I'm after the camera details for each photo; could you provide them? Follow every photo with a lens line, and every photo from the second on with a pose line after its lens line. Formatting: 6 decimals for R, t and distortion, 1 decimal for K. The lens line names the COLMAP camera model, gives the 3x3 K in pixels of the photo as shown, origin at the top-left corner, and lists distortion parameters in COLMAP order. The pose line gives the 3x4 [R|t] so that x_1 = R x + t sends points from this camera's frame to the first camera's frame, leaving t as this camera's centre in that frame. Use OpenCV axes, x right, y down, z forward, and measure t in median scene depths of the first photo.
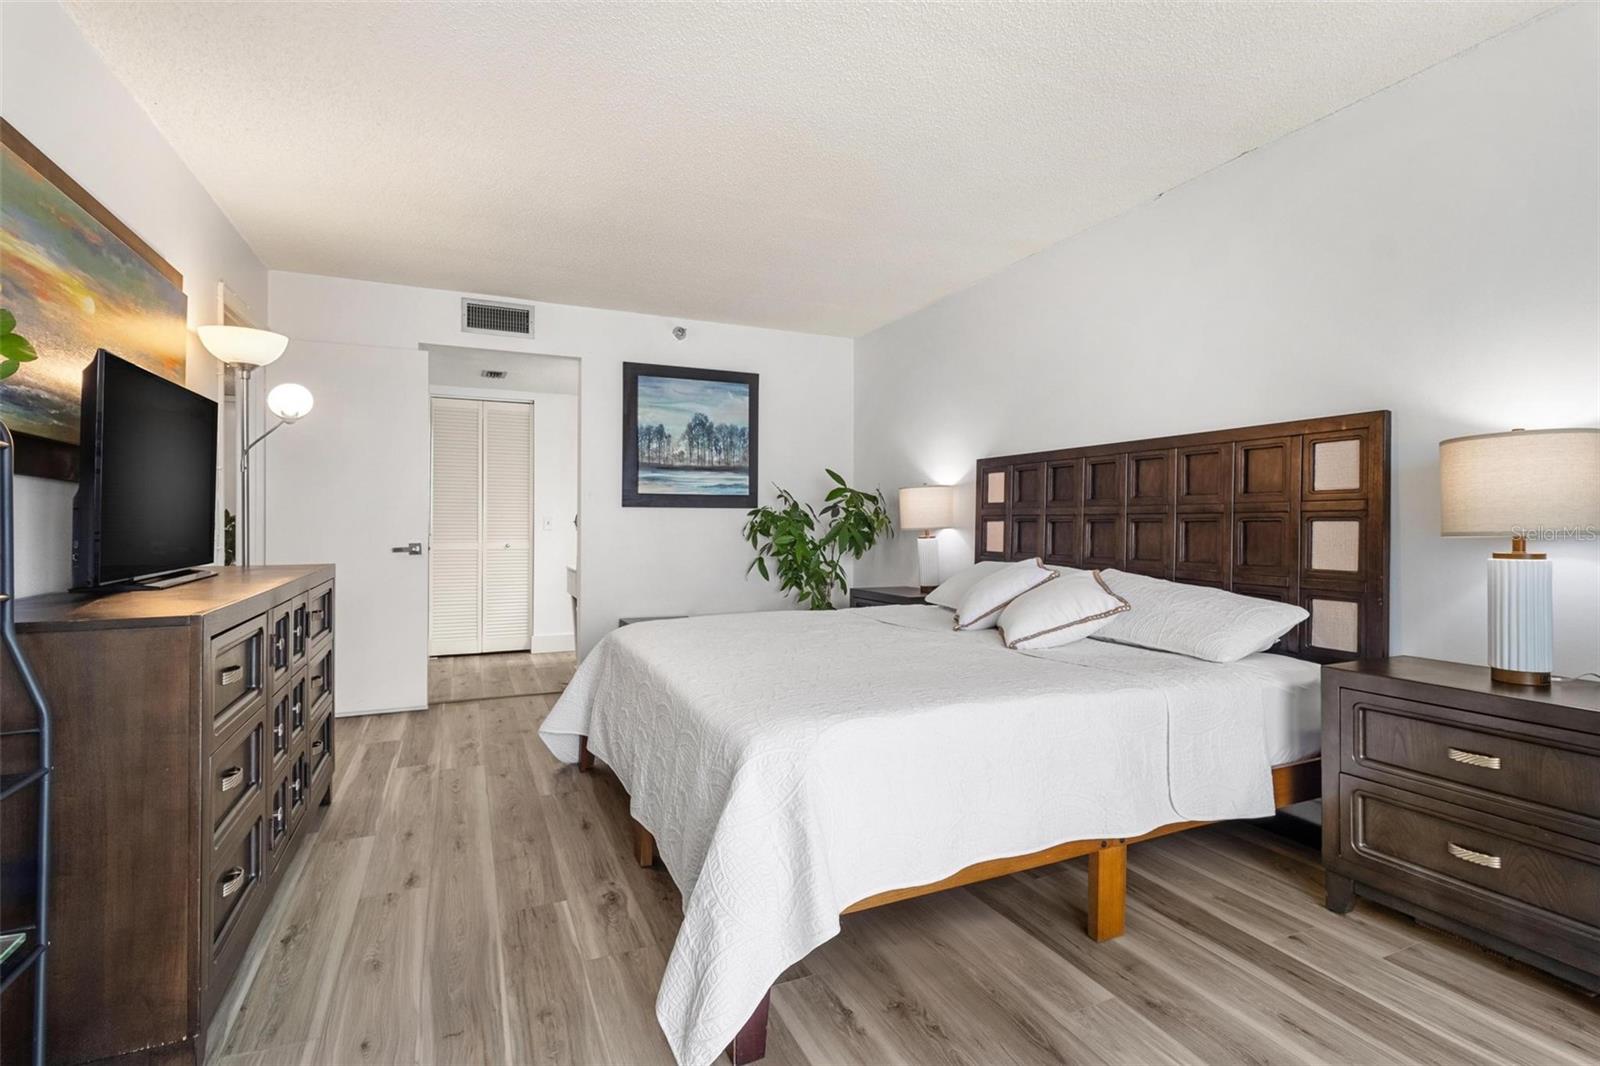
lens RADIAL K [[759.2, 0, 807.7], [0, 759.2, 521.8], [0, 0, 1]] dist [0.001711, 0.000797]
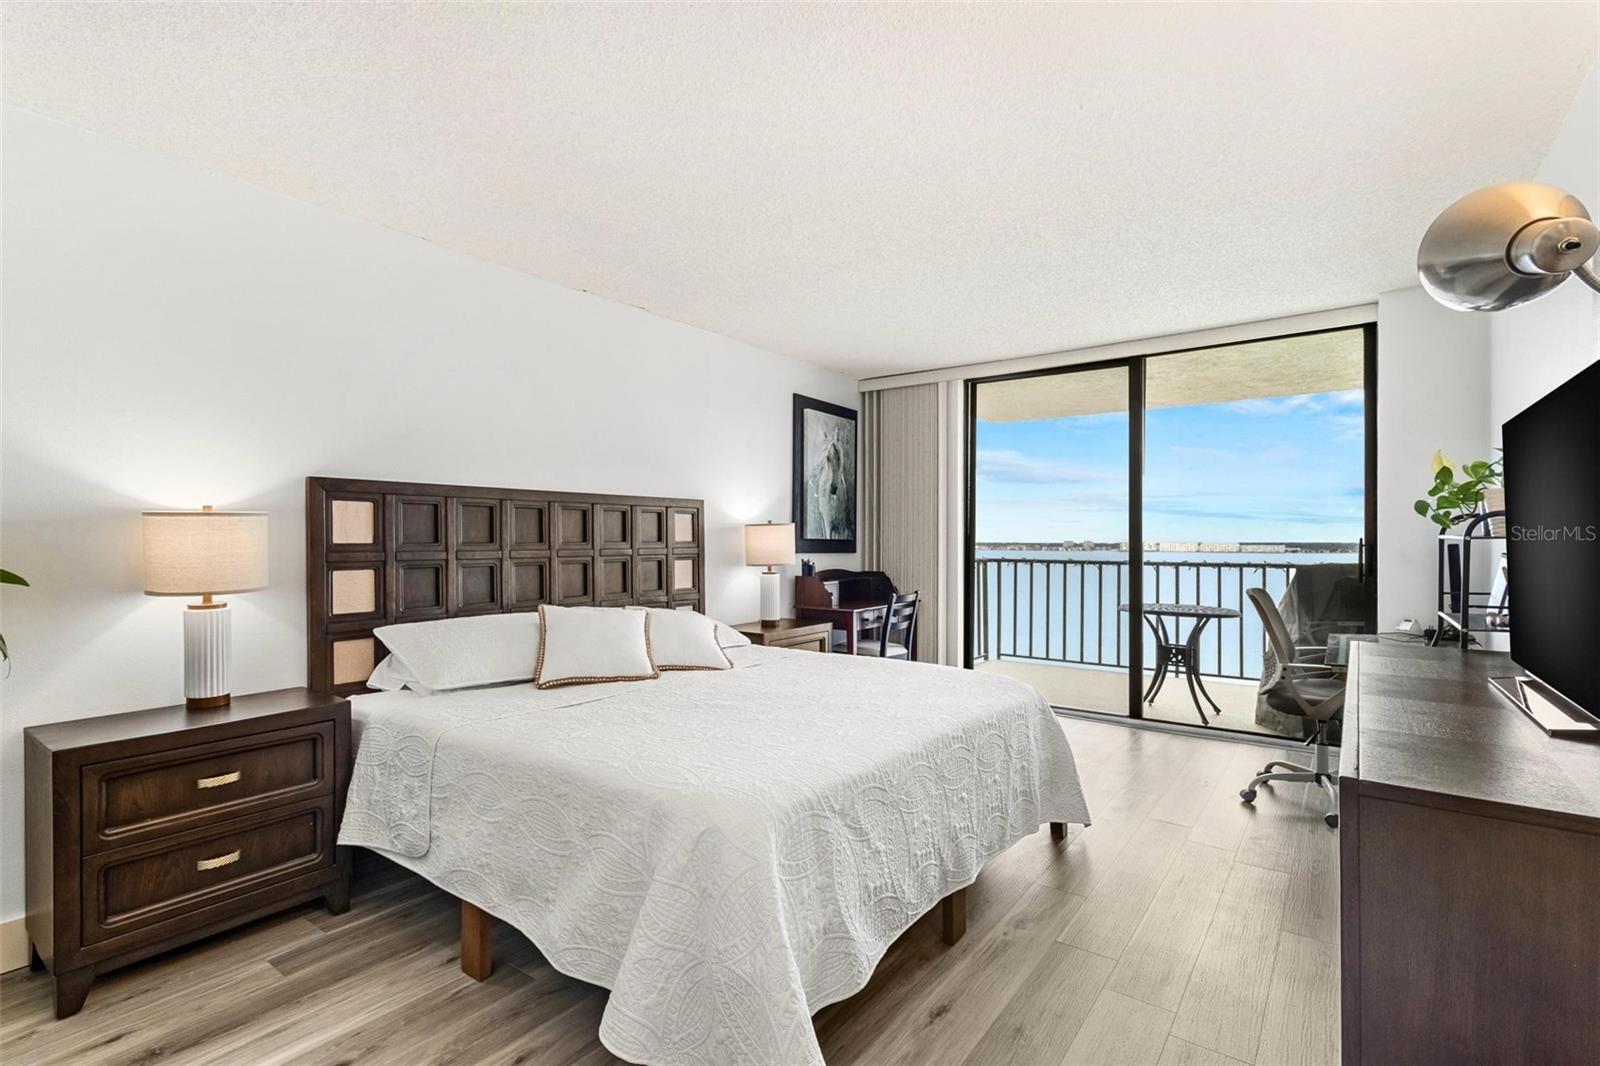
lens RADIAL K [[759.2, 0, 806.2], [0, 759.2, 543.1], [0, 0, 1]] dist [0.001711, 0.000797]
pose [[-0.495020, 0.003448, 0.868875, -0.891401], [0.005571, 0.999984, -0.000795, -0.035087], [-0.868864, 0.004447, -0.495032, 1.534214]]
